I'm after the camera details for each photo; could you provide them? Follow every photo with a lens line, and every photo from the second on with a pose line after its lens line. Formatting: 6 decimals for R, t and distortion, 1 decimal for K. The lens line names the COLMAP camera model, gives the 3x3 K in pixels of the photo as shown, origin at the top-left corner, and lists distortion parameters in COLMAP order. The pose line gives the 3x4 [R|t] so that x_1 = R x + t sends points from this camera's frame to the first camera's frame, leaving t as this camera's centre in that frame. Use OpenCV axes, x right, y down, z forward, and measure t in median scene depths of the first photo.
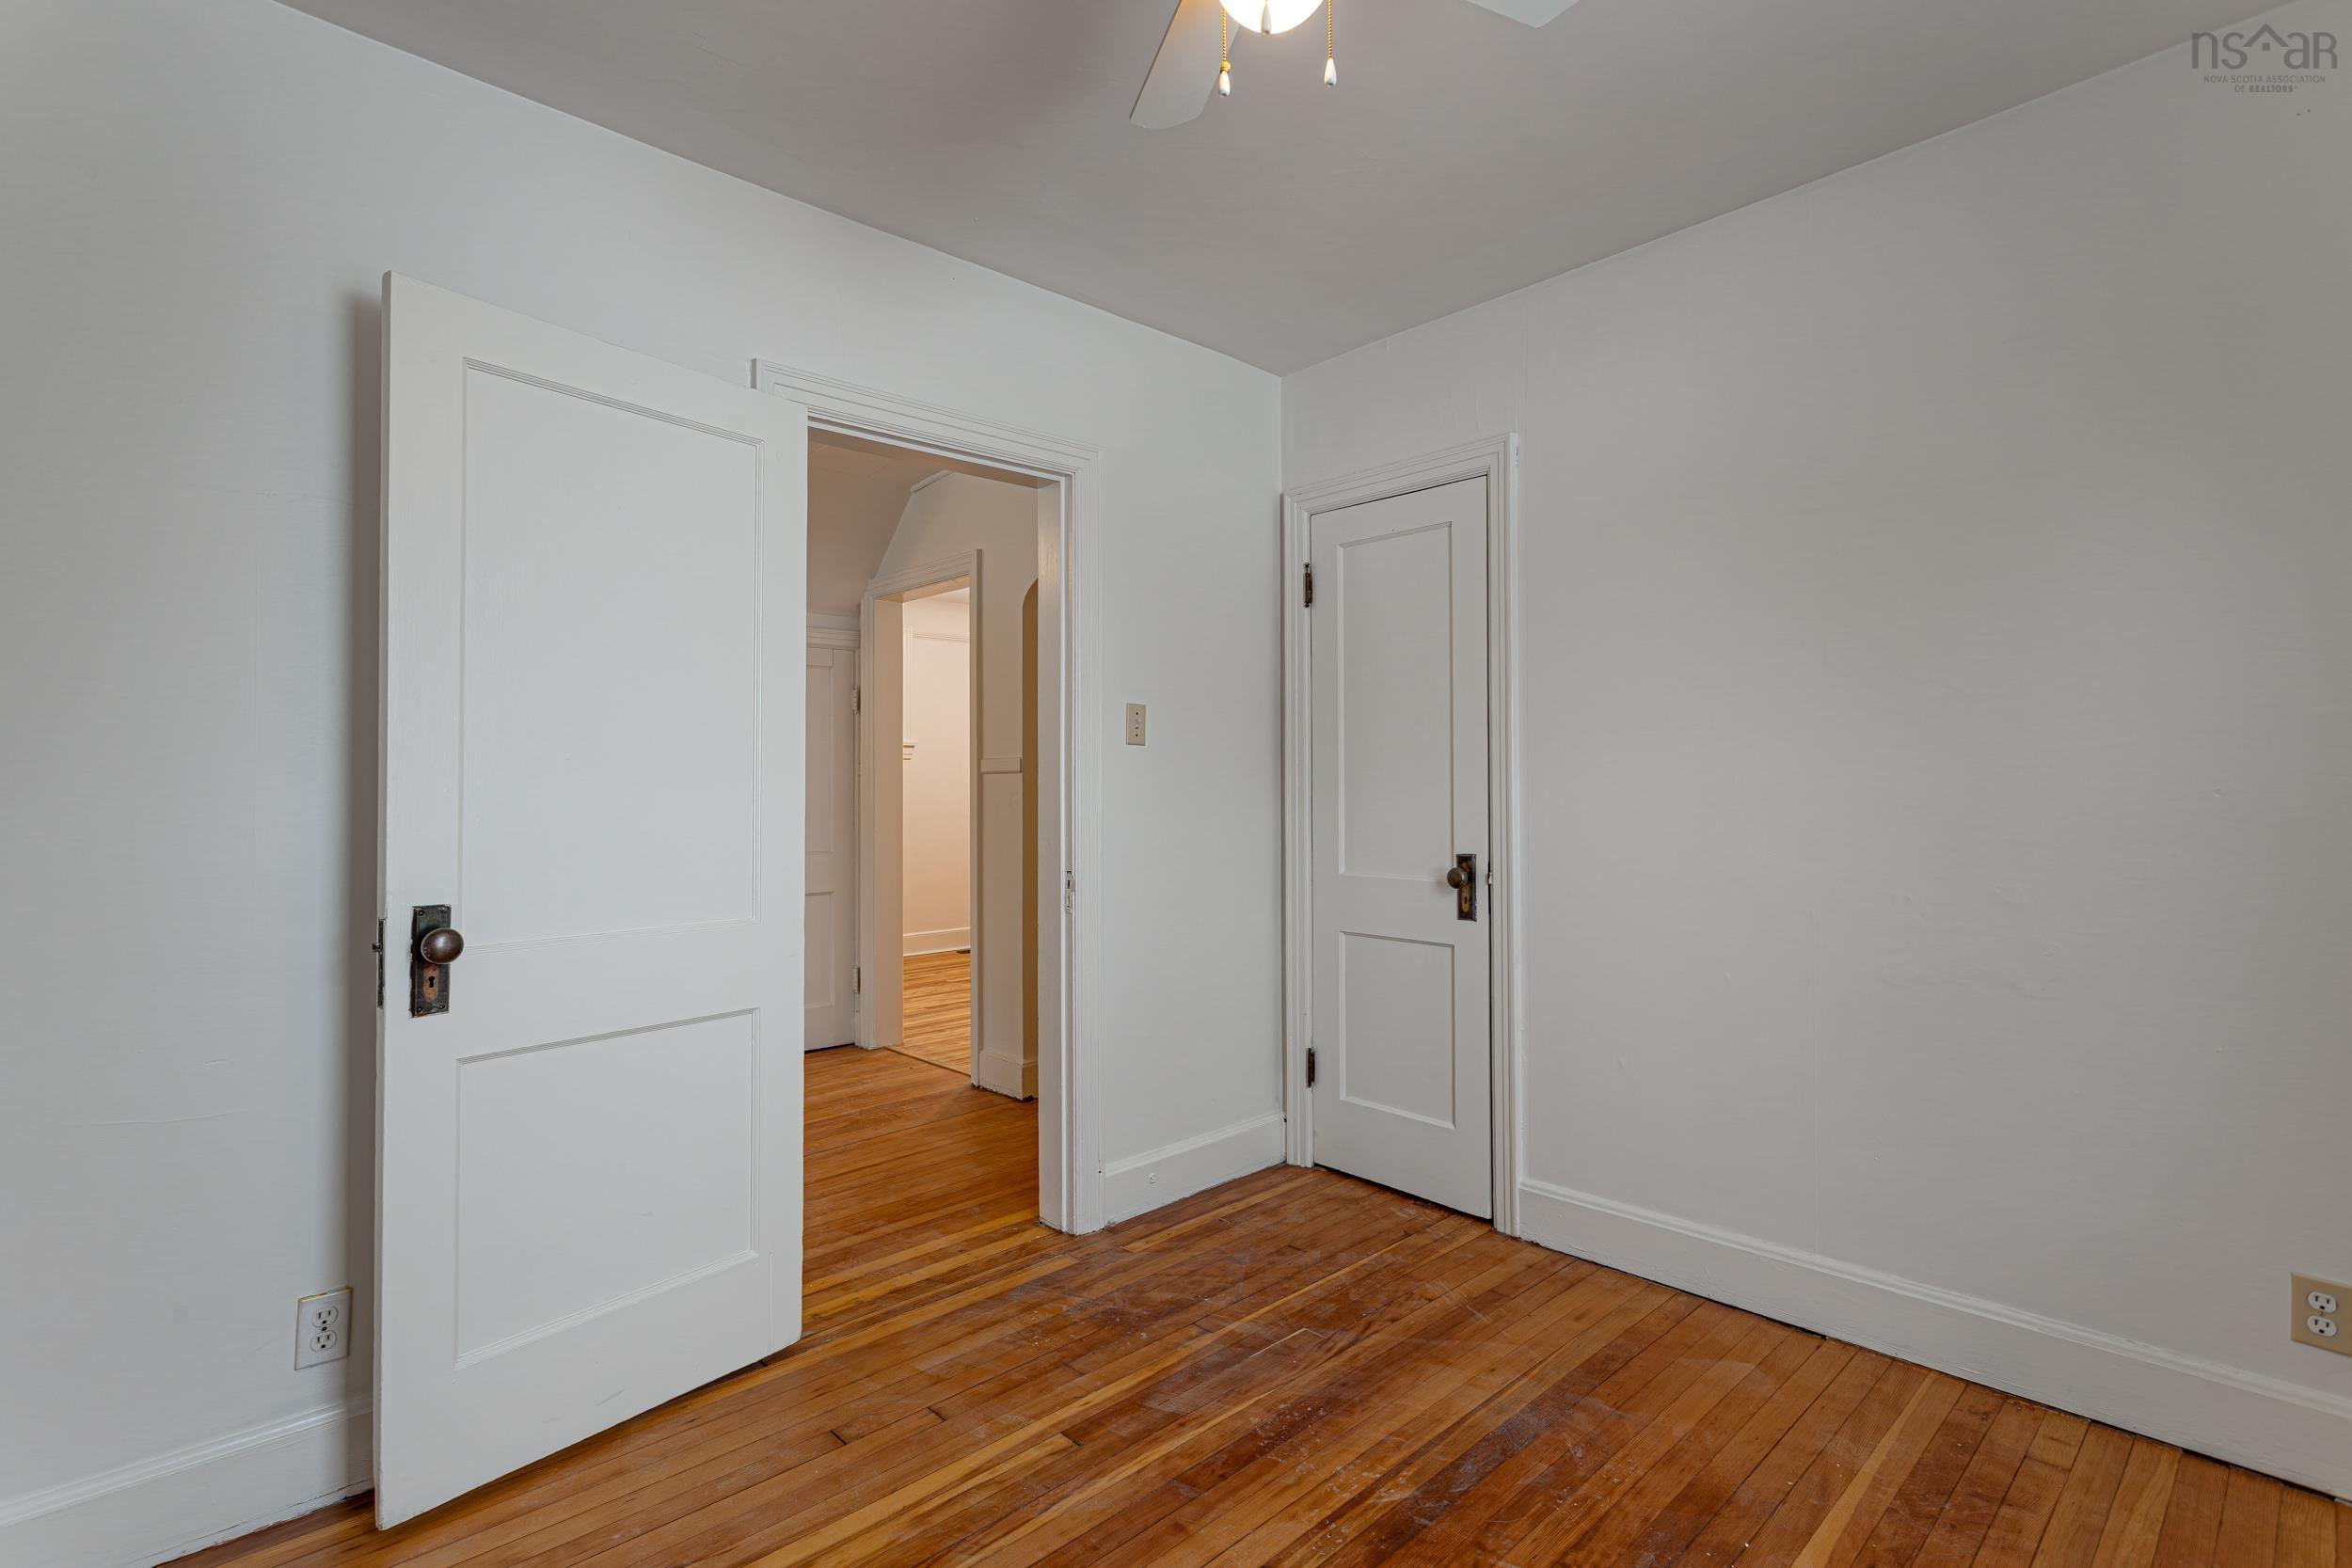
lens RADIAL K [[1108.9, 0, 1158.9], [0, 1108.9, 784.2], [0, 0, 1]] dist [0.002994, 0.000528]
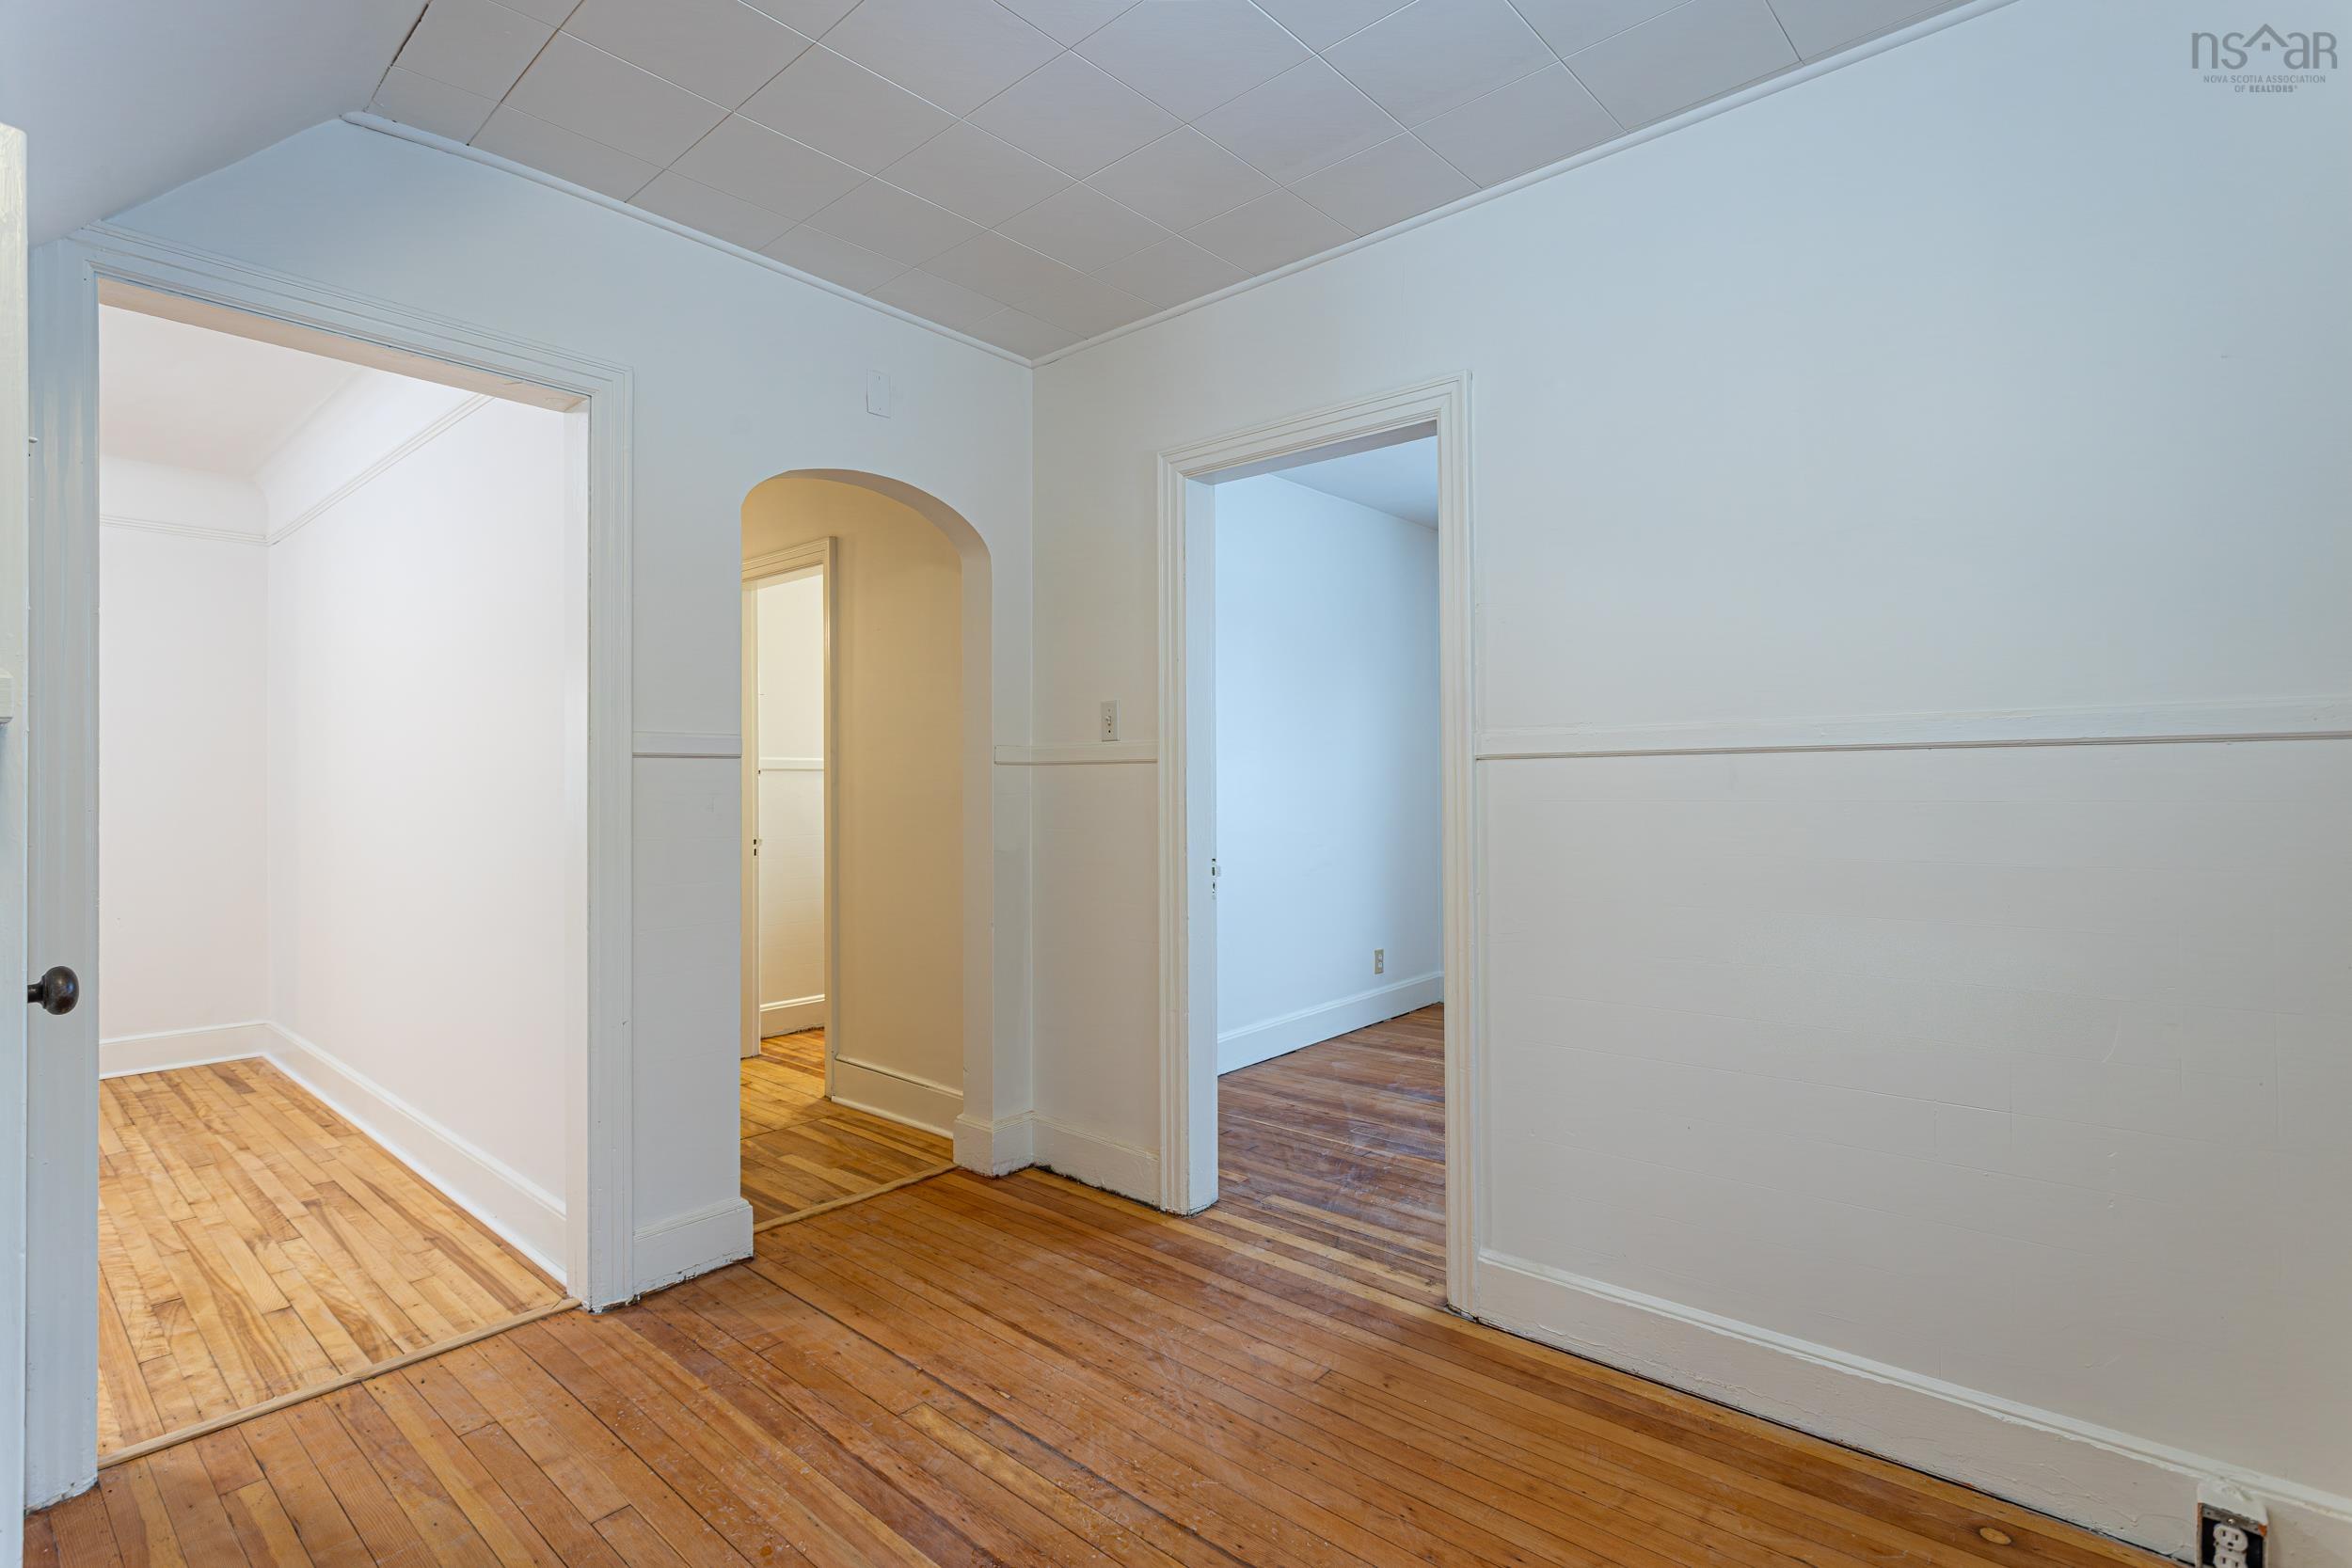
lens RADIAL K [[1108.9, 0, 1174.6], [0, 1108.9, 781.8], [0, 0, 1]] dist [0.002994, 0.000528]
pose [[-0.103339, 0.006869, 0.994622, -1.287005], [0.002020, 0.999976, -0.006696, 0.014269], [-0.994644, 0.001318, -0.103351, 1.308317]]
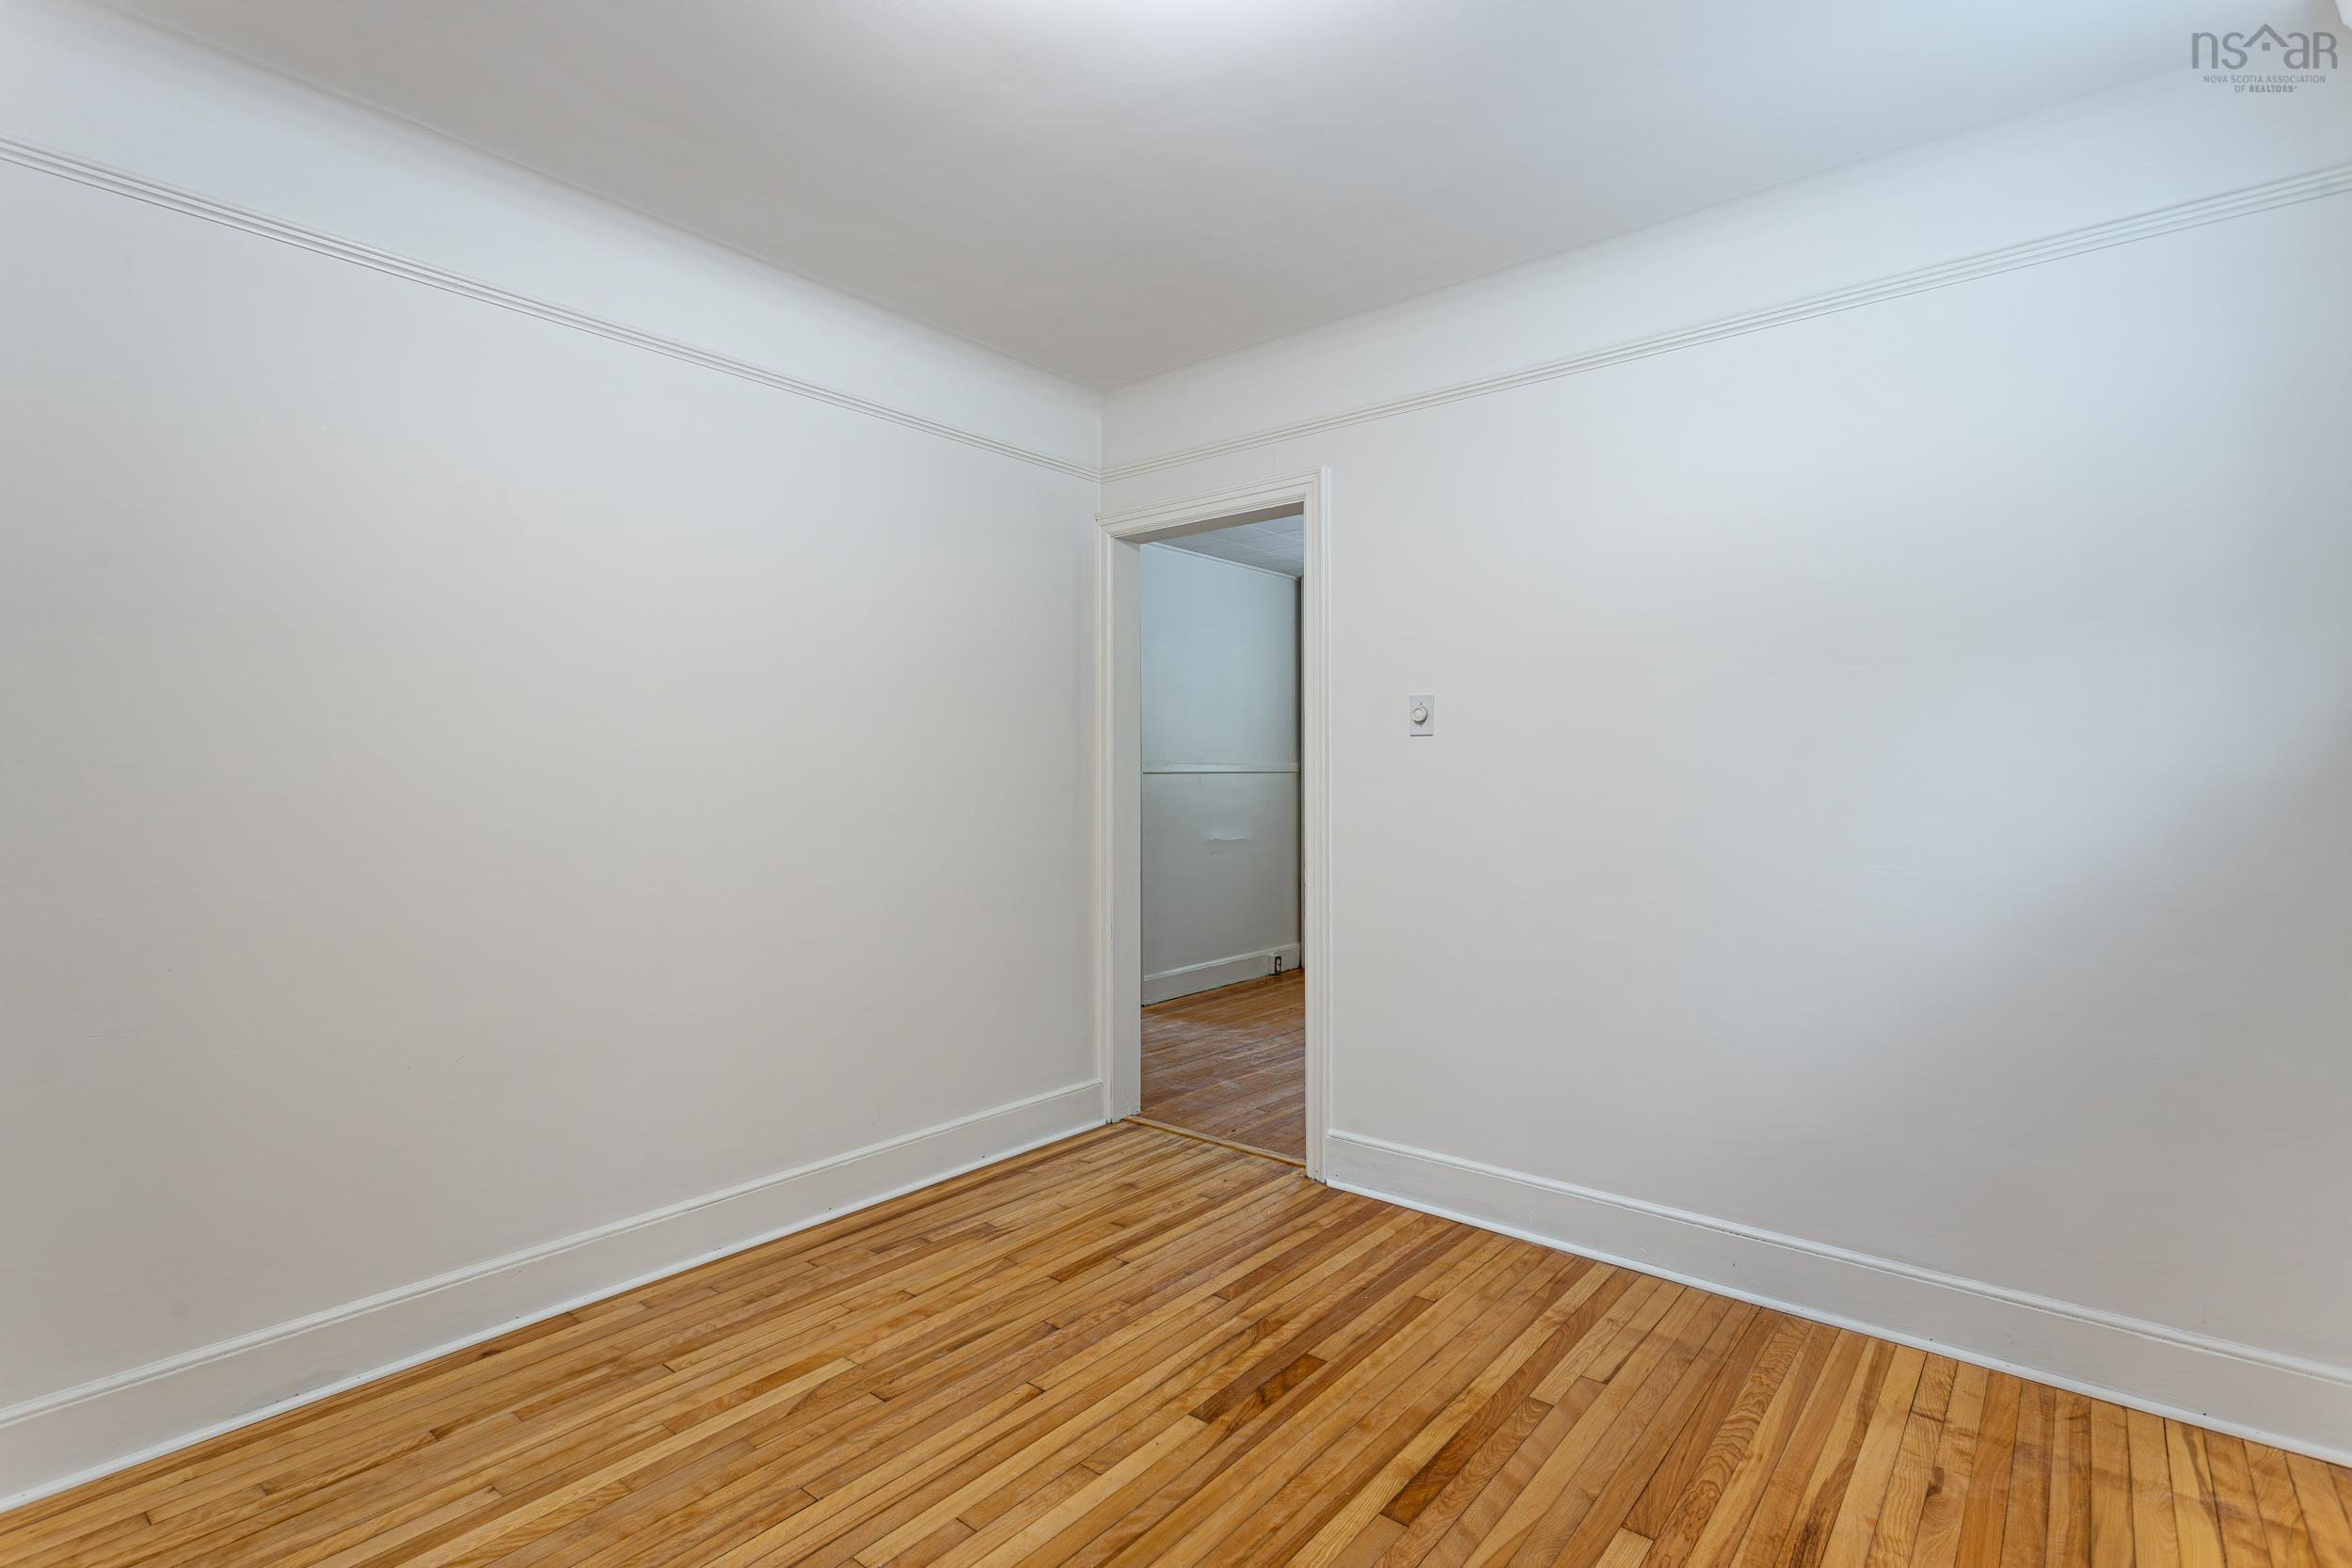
lens RADIAL K [[1108.9, 0, 1160.7], [0, 1108.9, 779.8], [0, 0, 1]] dist [0.002994, 0.000528]
pose [[-0.992374, 0.010557, -0.122811, -0.135771], [0.010480, 0.999944, 0.001274, -0.000020], [0.122818, -0.000023, -0.992429, 3.221762]]
